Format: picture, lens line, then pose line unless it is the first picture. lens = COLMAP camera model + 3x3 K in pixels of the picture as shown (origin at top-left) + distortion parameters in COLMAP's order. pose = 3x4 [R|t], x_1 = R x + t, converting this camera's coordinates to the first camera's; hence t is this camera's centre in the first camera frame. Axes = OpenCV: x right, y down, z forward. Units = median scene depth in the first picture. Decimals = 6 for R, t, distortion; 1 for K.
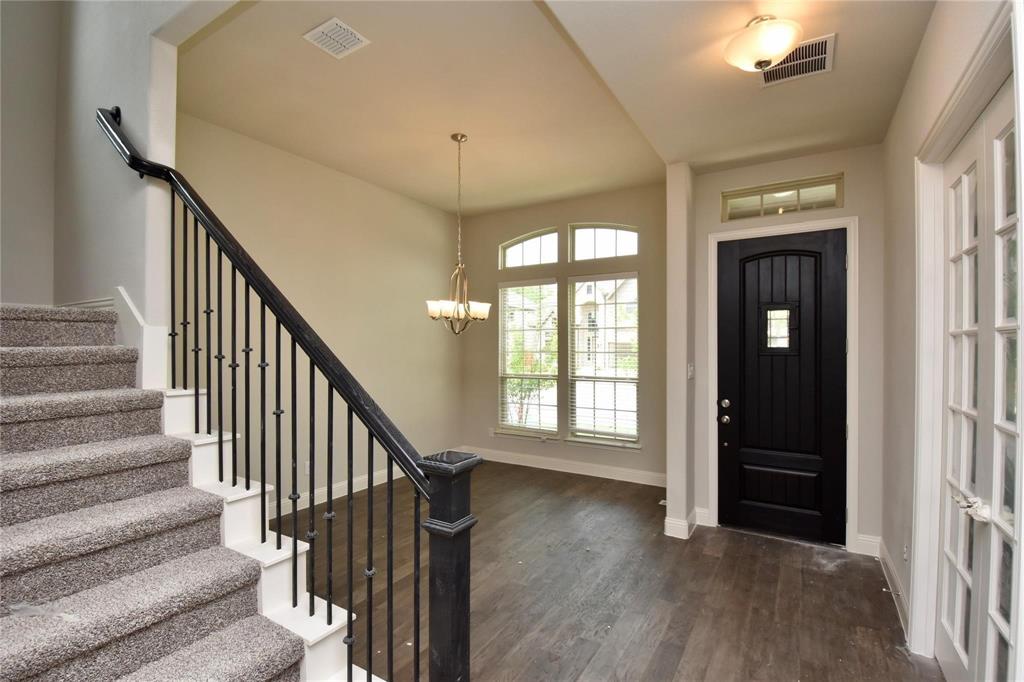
lens RADIAL K [[453.2, 0, 514.2], [0, 453.2, 346.1], [0, 0, 1]] dist [0.013159, -0.021813]
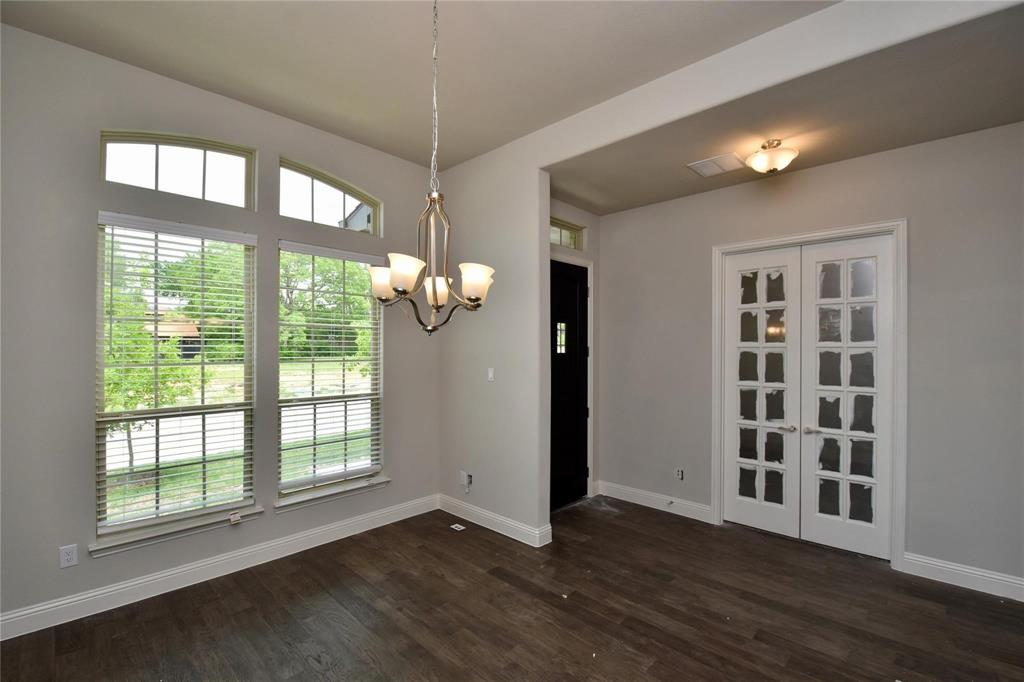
lens RADIAL K [[453.2, 0, 514.2], [0, 453.2, 346.1], [0, 0, 1]] dist [0.013159, -0.021813]
pose [[0.206939, 0.003280, 0.978348, -0.603245], [-0.003116, 0.999992, -0.002693, -0.011828], [-0.978349, -0.002491, 0.206947, 0.815735]]
